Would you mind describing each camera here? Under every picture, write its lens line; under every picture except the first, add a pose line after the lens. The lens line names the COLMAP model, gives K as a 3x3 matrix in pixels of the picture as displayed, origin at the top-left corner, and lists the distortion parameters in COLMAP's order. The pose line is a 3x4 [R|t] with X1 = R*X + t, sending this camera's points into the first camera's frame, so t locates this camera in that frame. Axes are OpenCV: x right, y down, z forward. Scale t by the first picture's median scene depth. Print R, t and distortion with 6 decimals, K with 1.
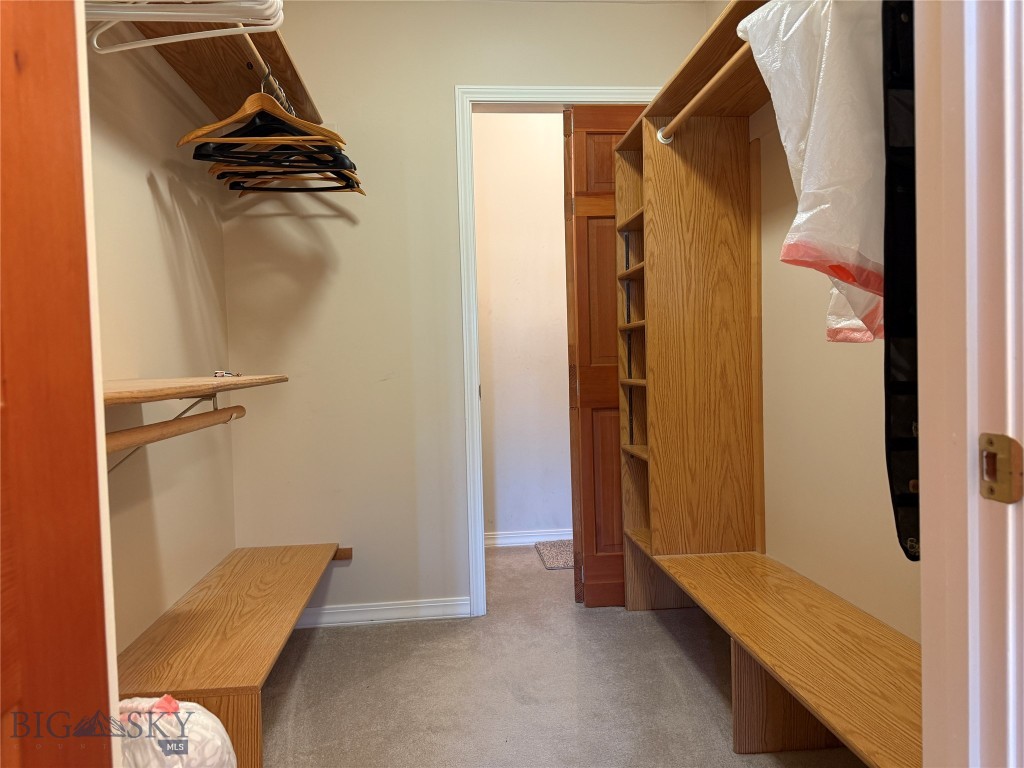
lens RADIAL K [[727.5, 0, 511.7], [0, 727.5, 383.9], [0, 0, 1]] dist [0.052480, -0.053195]
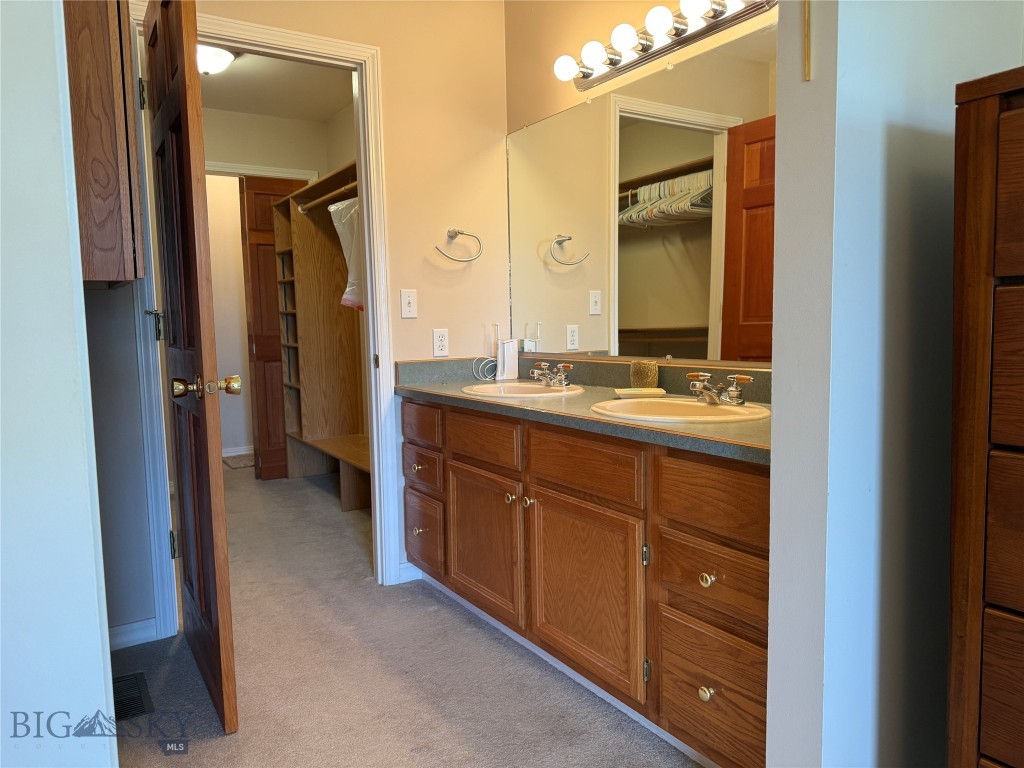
lens RADIAL K [[727.5, 0, 516.9], [0, 727.5, 380.7], [0, 0, 1]] dist [0.052480, -0.053195]
pose [[0.891134, -0.039376, 0.452029, -0.134346], [0.014109, 0.998150, 0.059133, -0.012189], [-0.453522, -0.046317, 0.890041, -0.758115]]
